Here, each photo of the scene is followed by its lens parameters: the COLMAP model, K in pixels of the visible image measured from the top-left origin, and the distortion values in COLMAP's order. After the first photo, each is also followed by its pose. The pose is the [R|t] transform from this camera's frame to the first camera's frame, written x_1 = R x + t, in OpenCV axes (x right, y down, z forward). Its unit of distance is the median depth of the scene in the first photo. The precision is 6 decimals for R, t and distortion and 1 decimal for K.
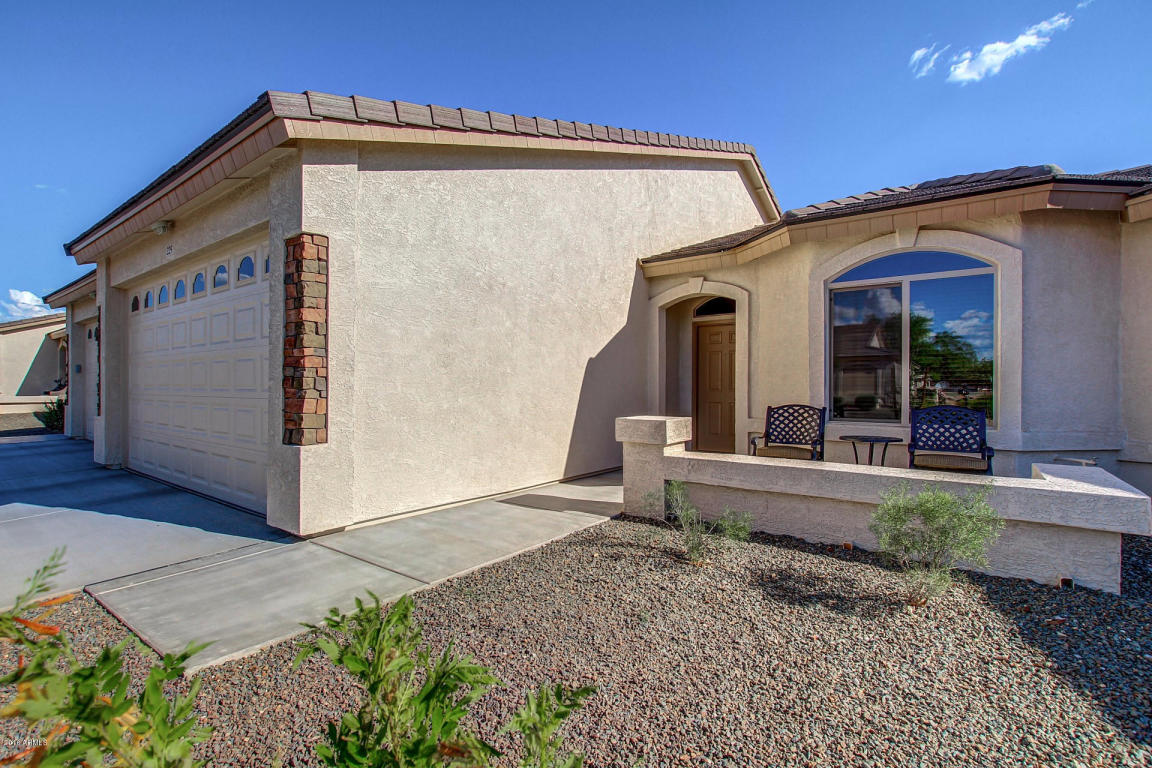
lens RADIAL K [[546.2, 0, 565.9], [0, 546.2, 387.5], [0, 0, 1]] dist [-0.032209, 0.004691]
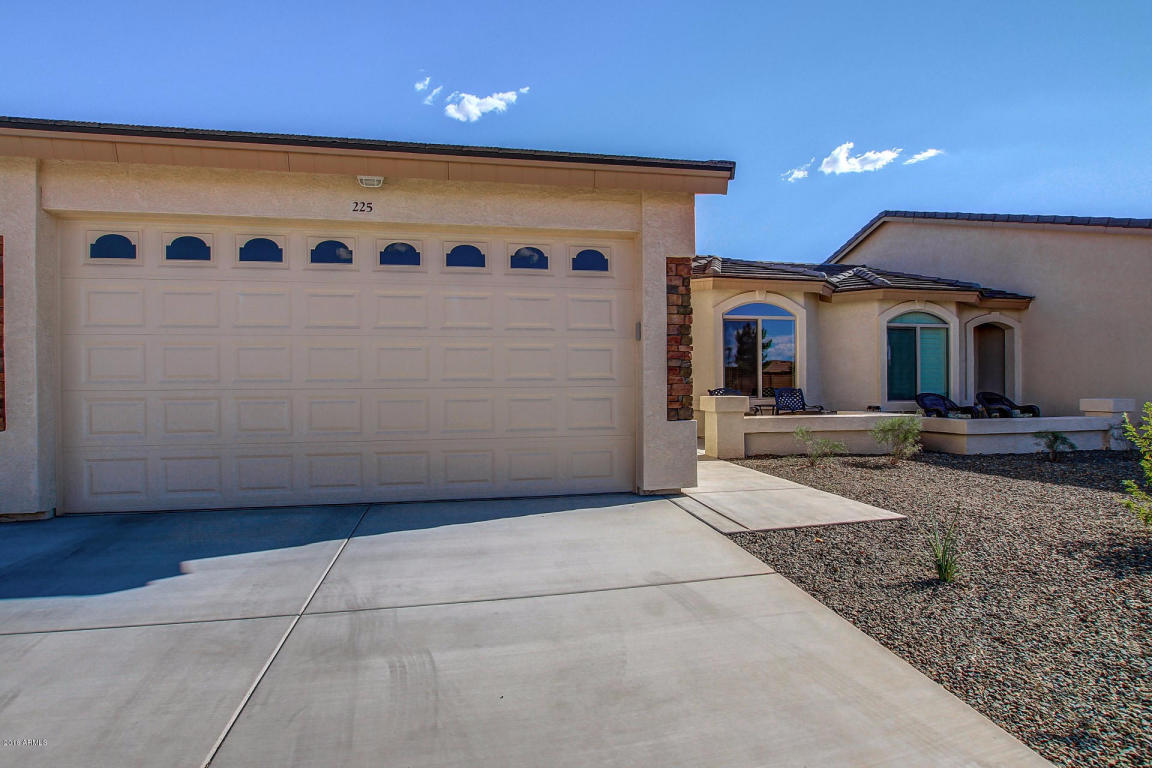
lens RADIAL K [[546.2, 0, 565.9], [0, 546.2, 387.5], [0, 0, 1]] dist [-0.032209, 0.004691]
pose [[0.679760, -0.012606, 0.733327, -1.302418], [0.004185, 0.999903, 0.013308, 0.007608], [-0.733423, -0.005977, 0.679746, 0.253214]]
